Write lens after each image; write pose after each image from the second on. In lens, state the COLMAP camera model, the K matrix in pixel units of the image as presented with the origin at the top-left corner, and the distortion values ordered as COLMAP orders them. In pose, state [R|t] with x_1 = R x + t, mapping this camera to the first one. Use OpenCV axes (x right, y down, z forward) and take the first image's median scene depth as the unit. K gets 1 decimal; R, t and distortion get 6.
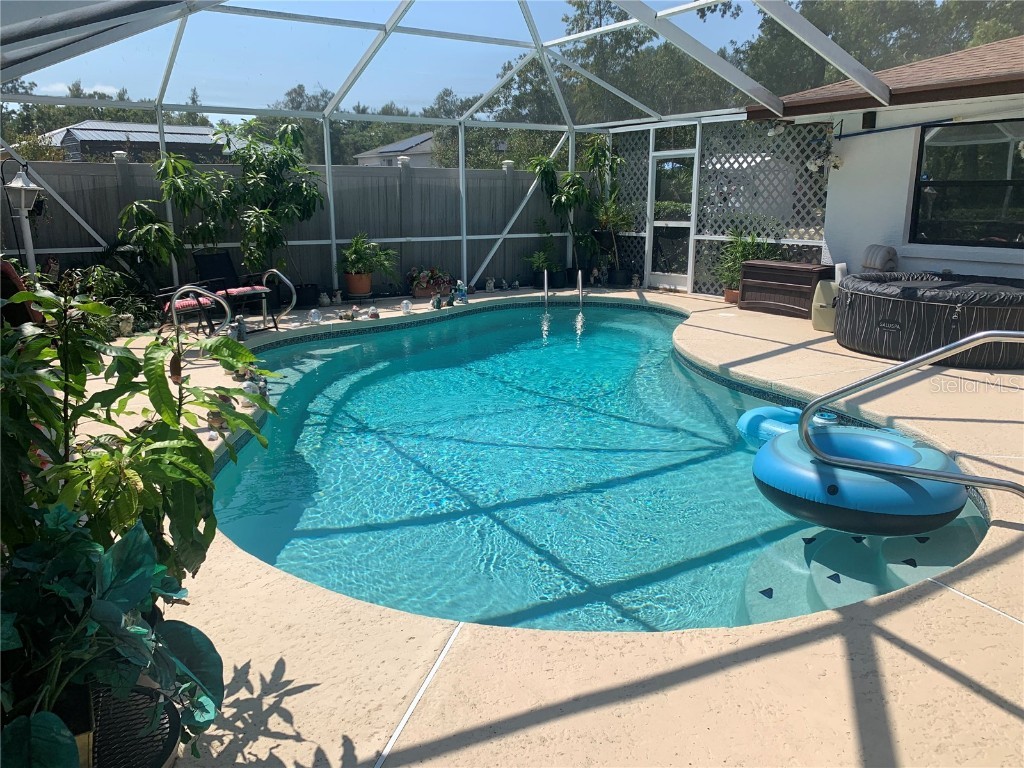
lens RADIAL K [[788.7, 0, 555.3], [0, 788.7, 380.7], [0, 0, 1]] dist [0.029533, -0.024113]
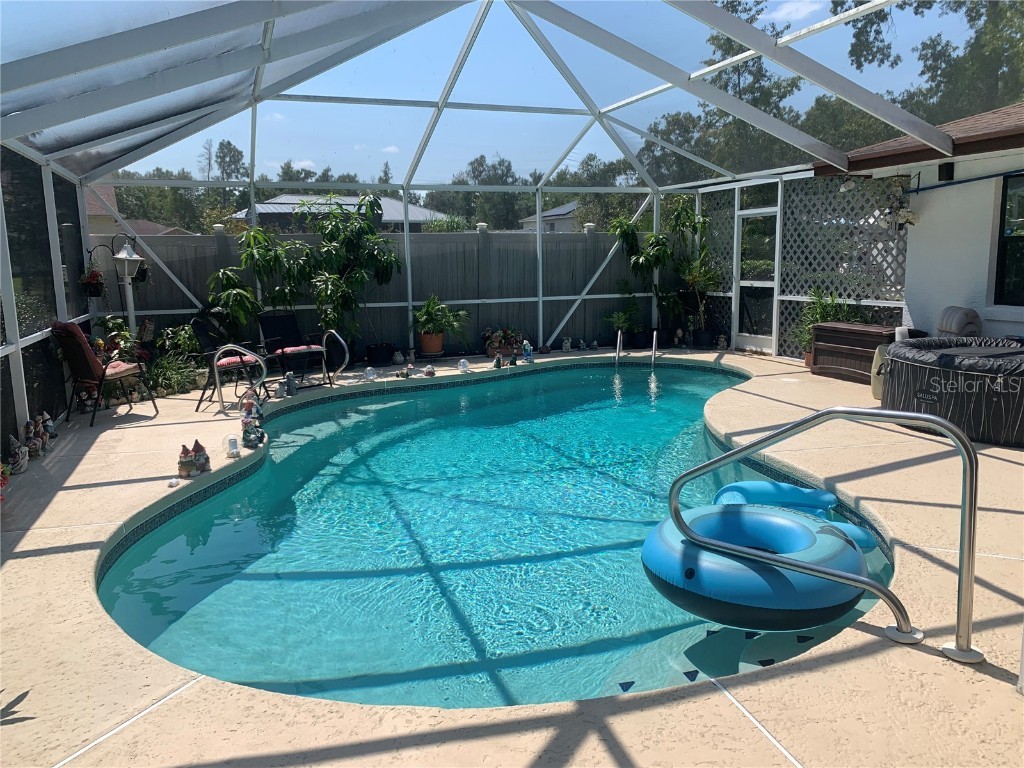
lens RADIAL K [[788.7, 0, 539.6], [0, 788.7, 394.1], [0, 0, 1]] dist [0.029533, -0.024113]
pose [[0.975243, 0.024007, -0.219830, 0.135236], [-0.036277, 0.997991, -0.051950, -0.006320], [0.218141, 0.058639, 0.974154, 0.015335]]
